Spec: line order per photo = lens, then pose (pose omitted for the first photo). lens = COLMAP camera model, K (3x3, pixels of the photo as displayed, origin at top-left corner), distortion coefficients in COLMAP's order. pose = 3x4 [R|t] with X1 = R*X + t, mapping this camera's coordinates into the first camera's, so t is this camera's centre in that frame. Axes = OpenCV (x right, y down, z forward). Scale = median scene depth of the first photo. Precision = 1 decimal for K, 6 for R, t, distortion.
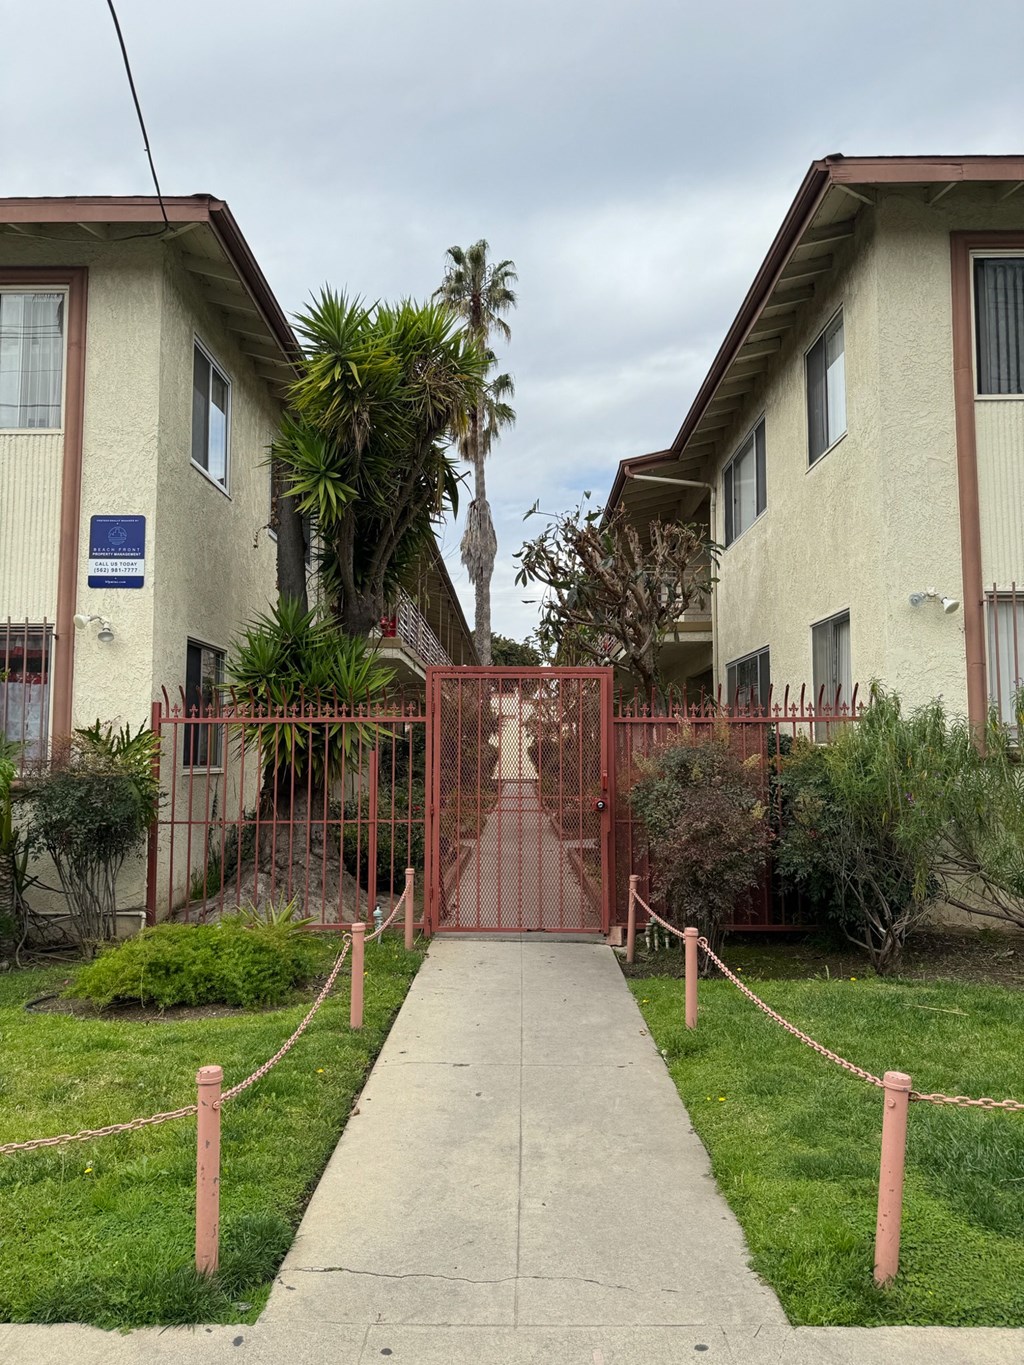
lens RADIAL K [[973.6, 0, 512.0], [0, 973.6, 682.5], [0, 0, 1]] dist [0.084302, -0.120168]
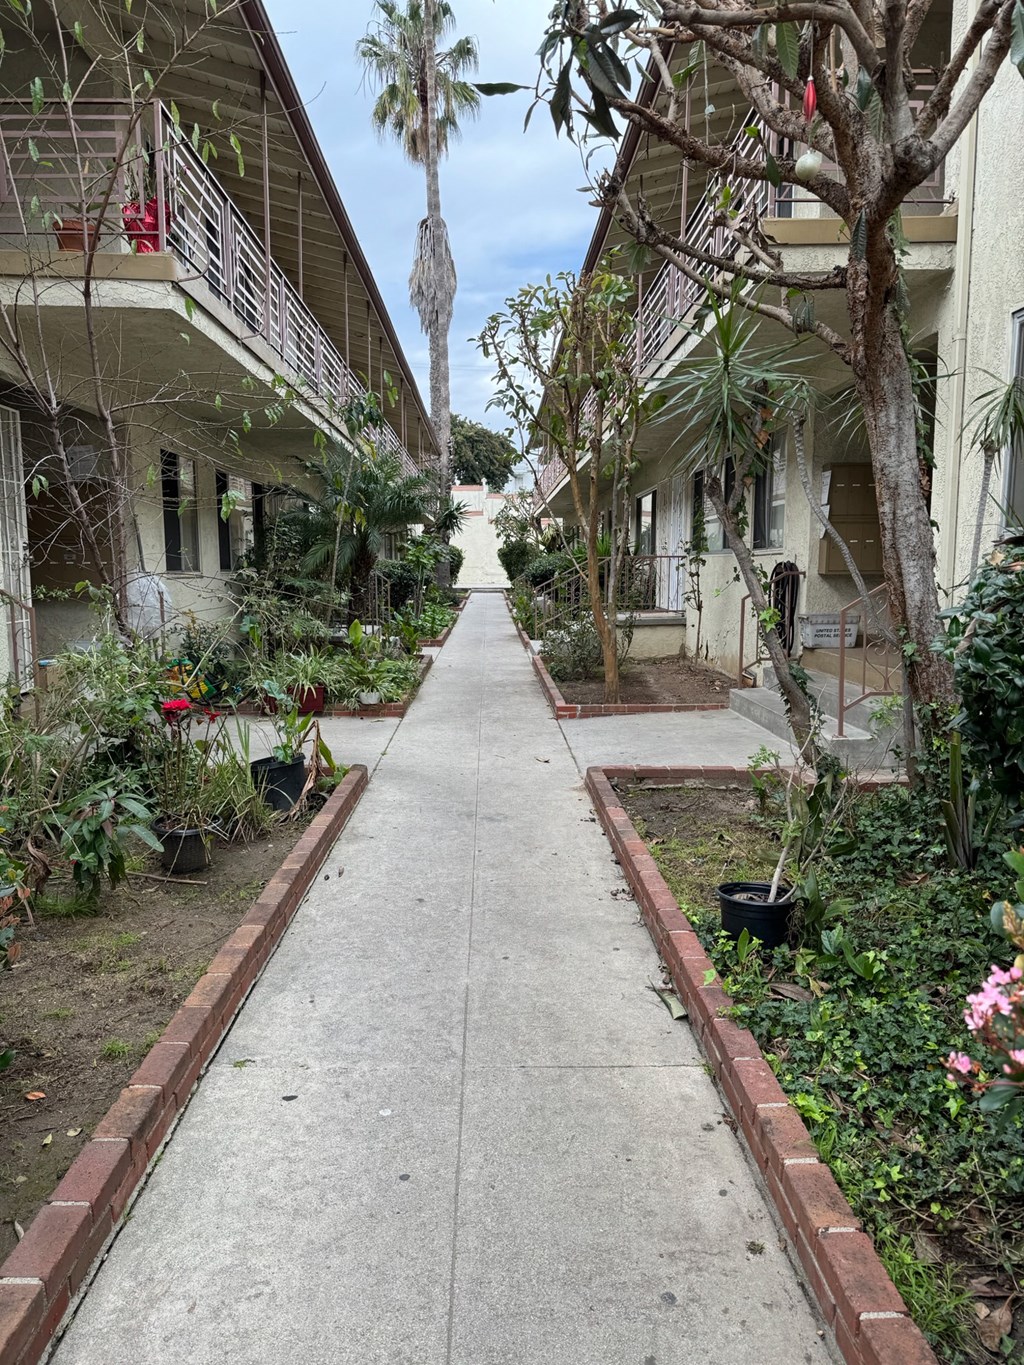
lens RADIAL K [[973.6, 0, 512.0], [0, 973.6, 682.5], [0, 0, 1]] dist [0.084302, -0.120168]
pose [[0.999539, -0.005645, 0.029837, 0.003023], [-0.000371, 0.980227, 0.197878, 0.014032], [-0.030364, -0.197798, 0.979772, 0.178852]]
